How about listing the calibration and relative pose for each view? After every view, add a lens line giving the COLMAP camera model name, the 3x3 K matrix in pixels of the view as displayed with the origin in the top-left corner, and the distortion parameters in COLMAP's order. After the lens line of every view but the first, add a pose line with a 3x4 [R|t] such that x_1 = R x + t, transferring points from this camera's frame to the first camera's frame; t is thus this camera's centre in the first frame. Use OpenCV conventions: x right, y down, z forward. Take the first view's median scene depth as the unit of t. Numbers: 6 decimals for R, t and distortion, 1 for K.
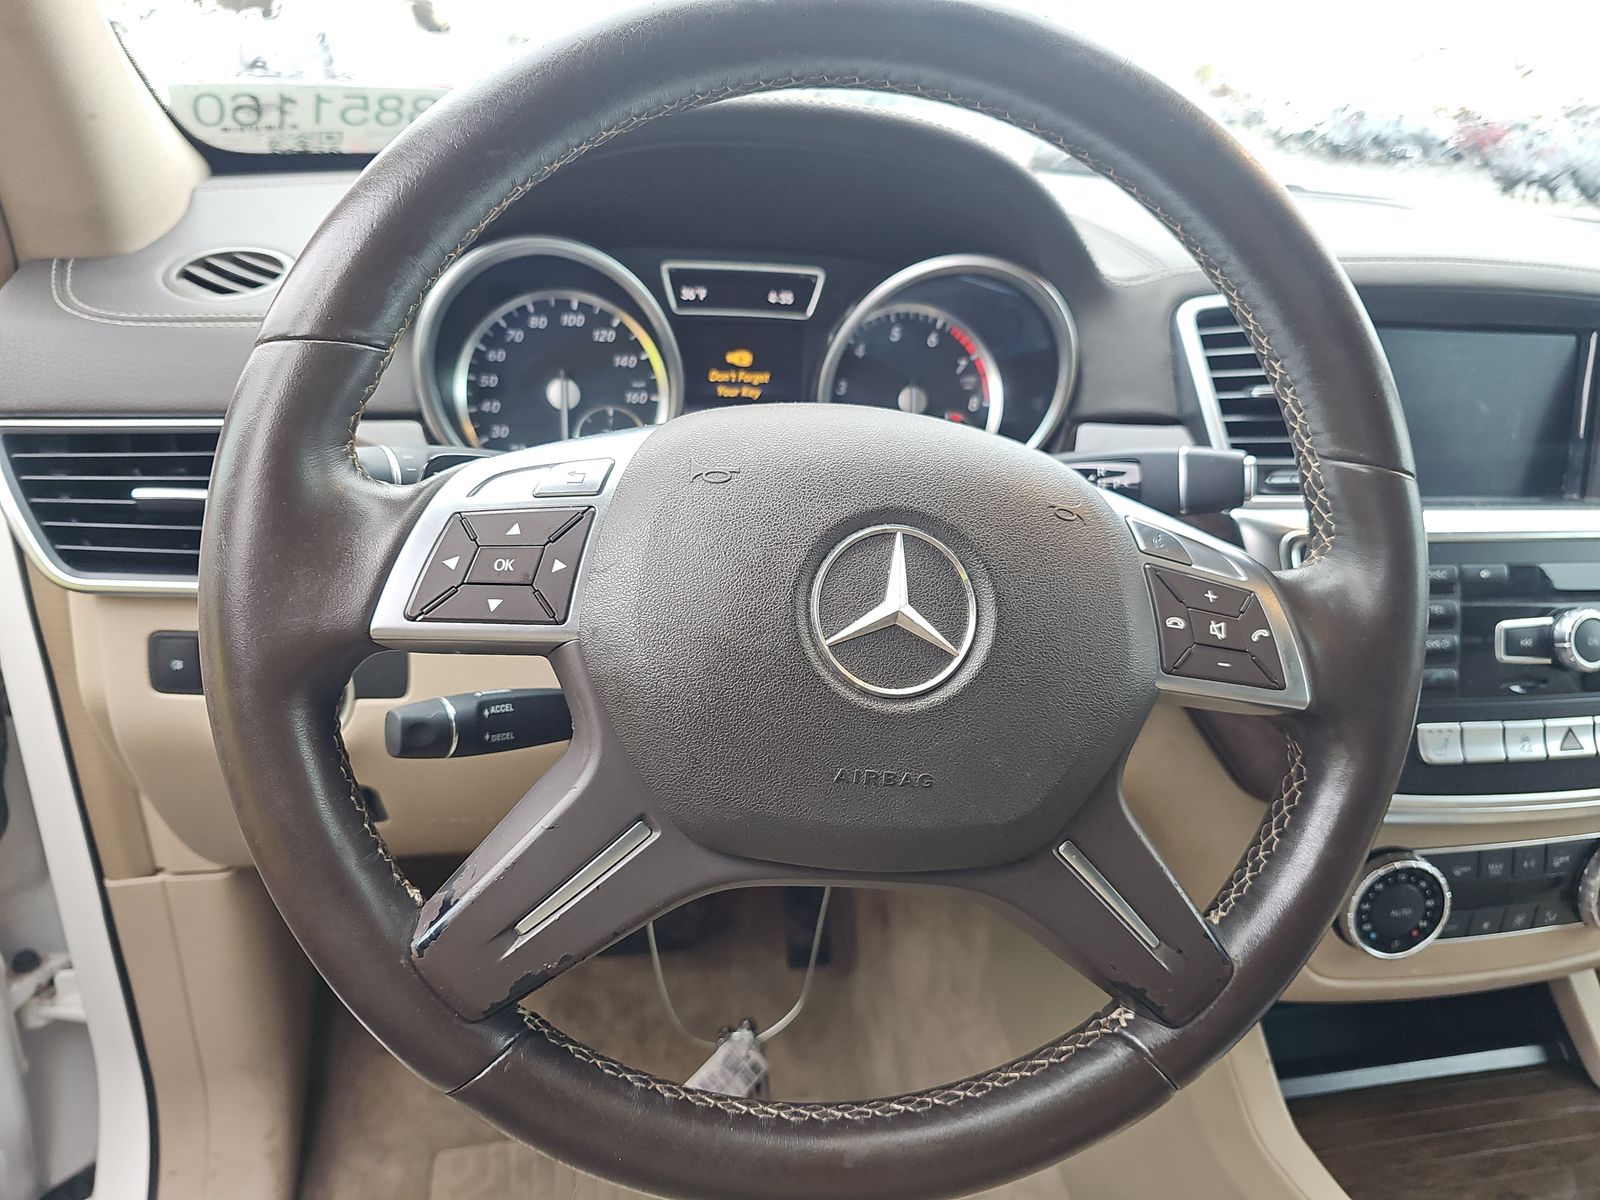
lens RADIAL K [[1073.3, 0, 788.2], [0, 1073.3, 587.7], [0, 0, 1]] dist [0.037125, -0.016772]
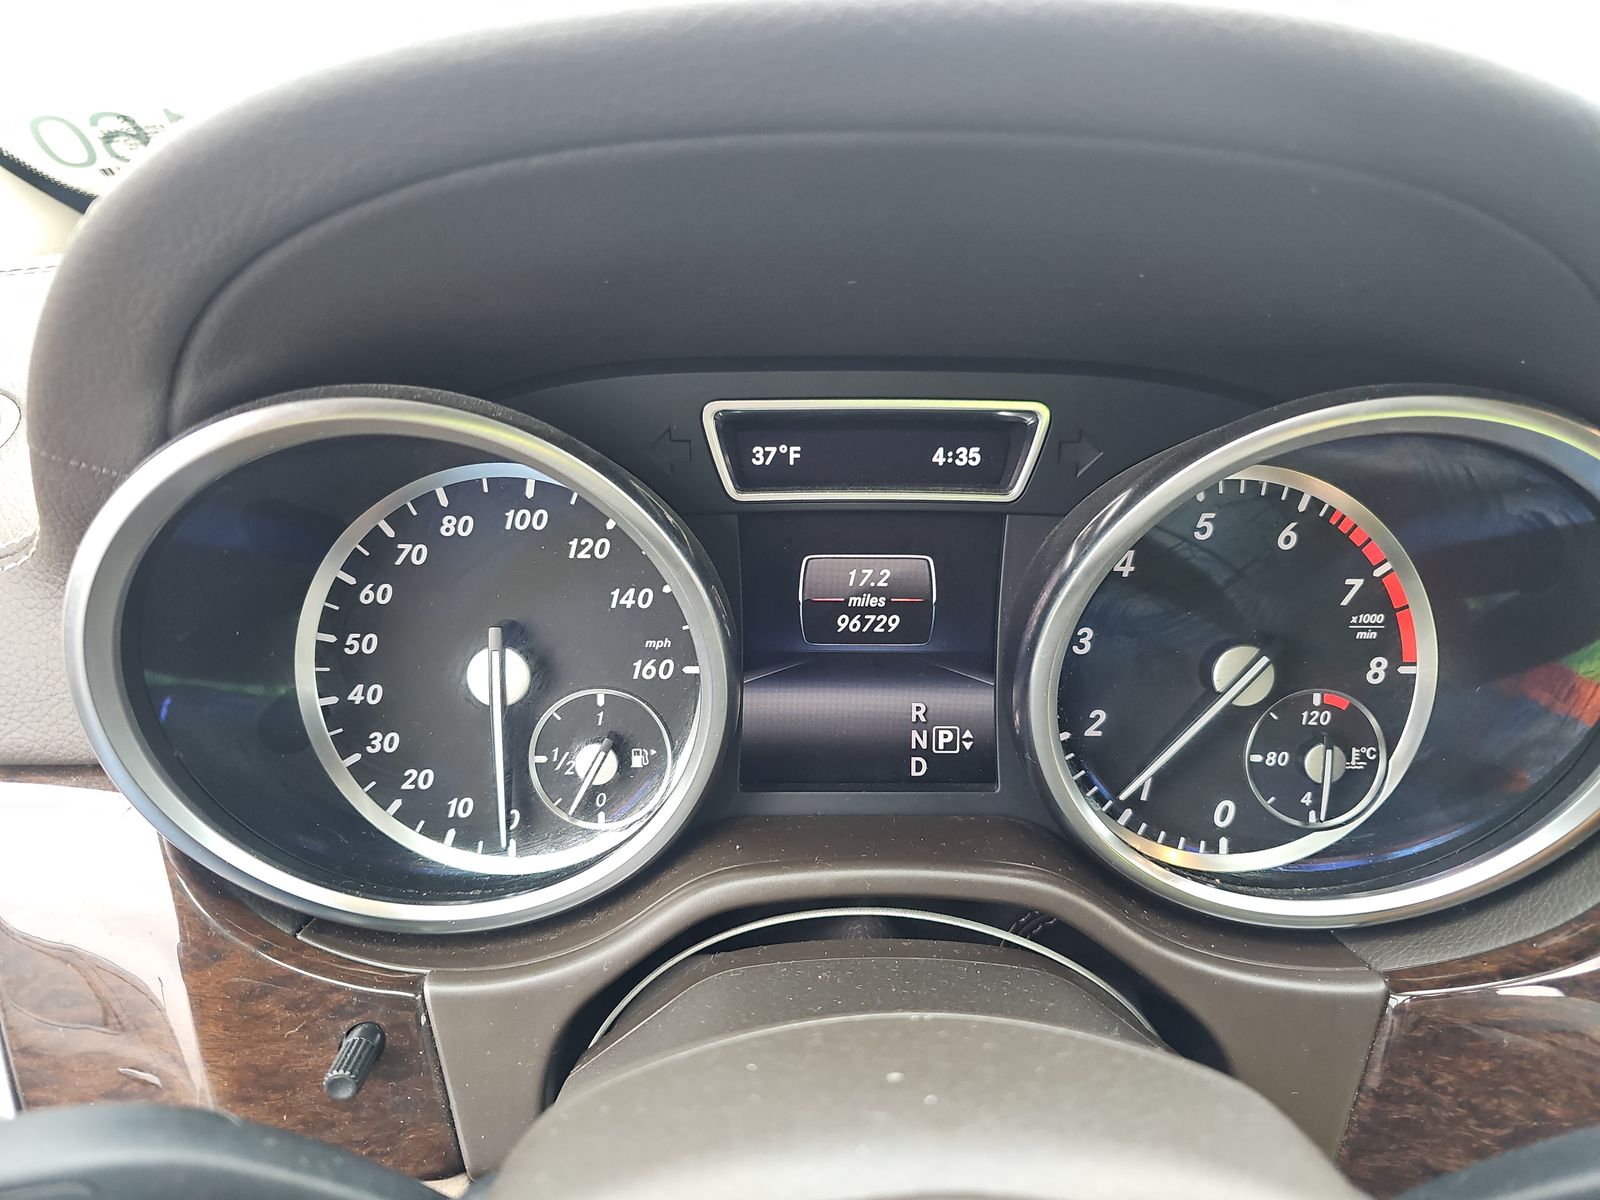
lens RADIAL K [[1073.3, 0, 802.8], [0, 1073.3, 593.9], [0, 0, 1]] dist [0.037125, -0.016772]
pose [[0.980311, 0.021479, -0.196286, 0.022918], [-0.021369, 0.999768, 0.002678, -0.220735], [0.196298, 0.001569, 0.980543, 0.545122]]
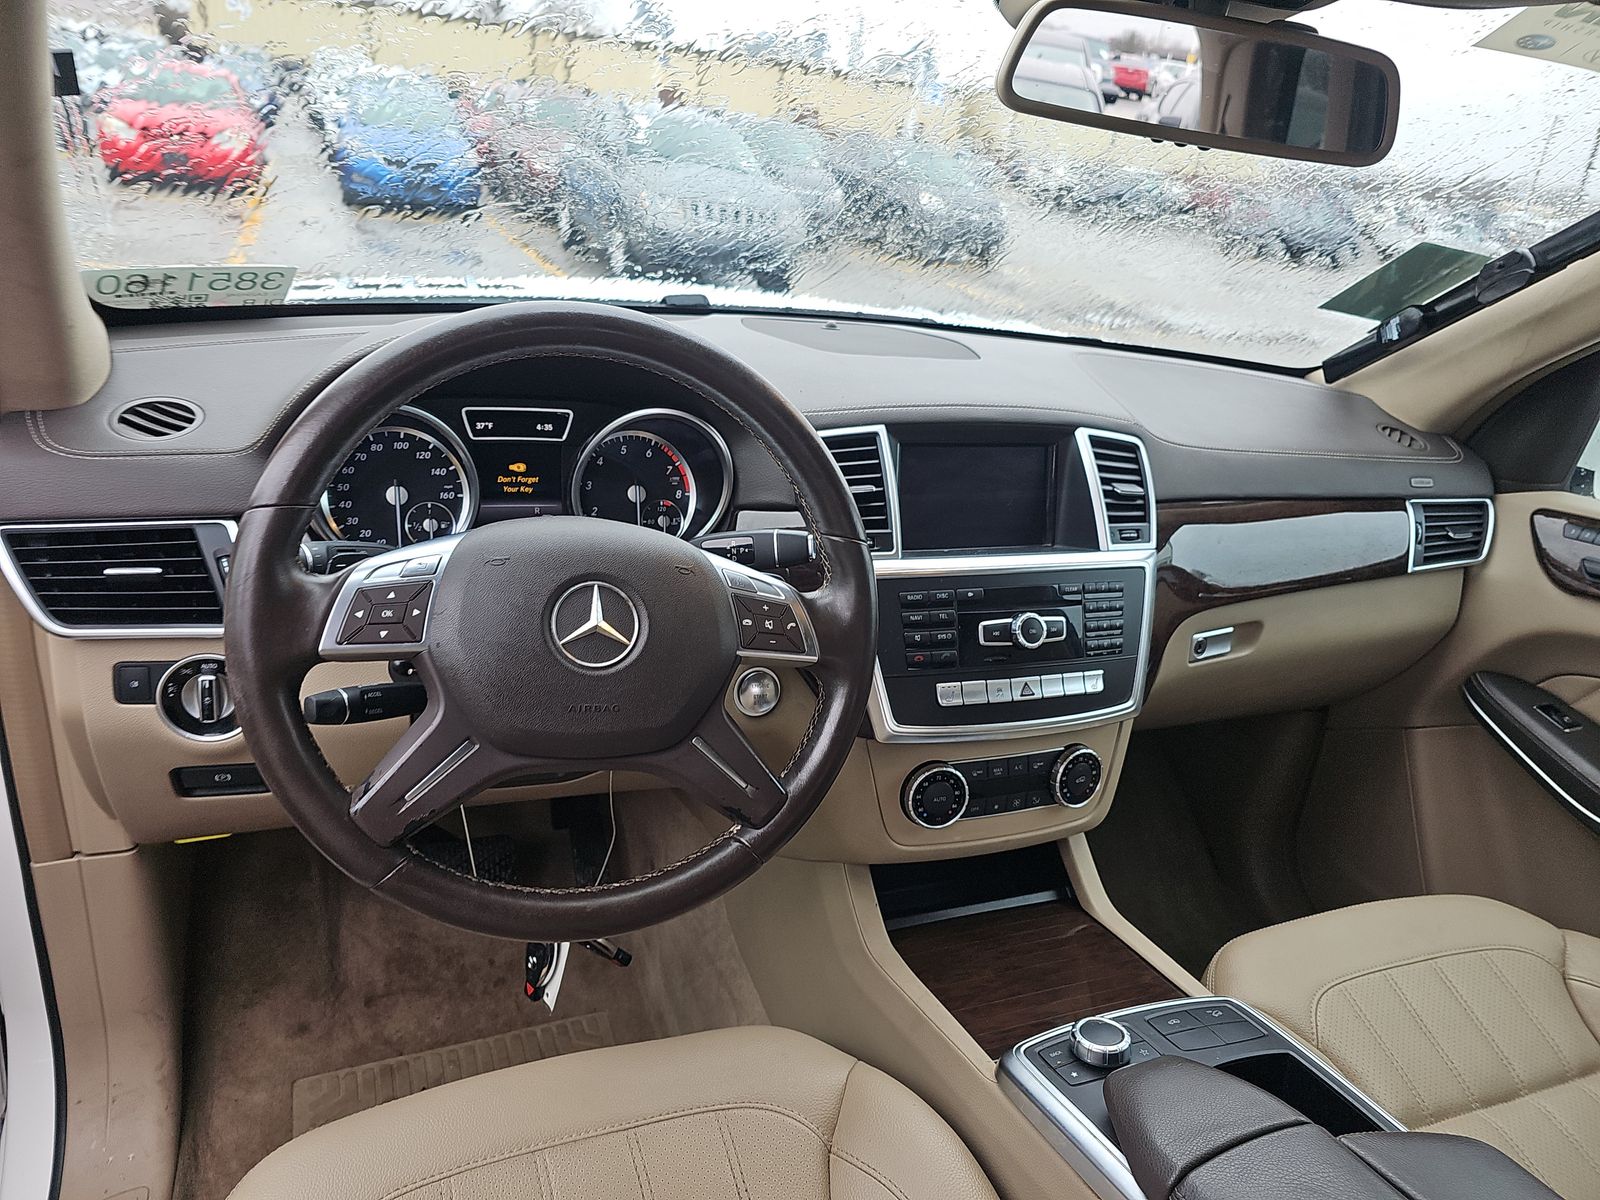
lens RADIAL K [[1073.3, 0, 801.1], [0, 1073.3, 608.2], [0, 0, 1]] dist [0.037125, -0.016772]
pose [[0.981383, -0.035808, 0.188695, 0.055352], [0.038601, 0.999193, -0.011142, 0.016273], [-0.188143, 0.018218, 0.981973, -0.581226]]
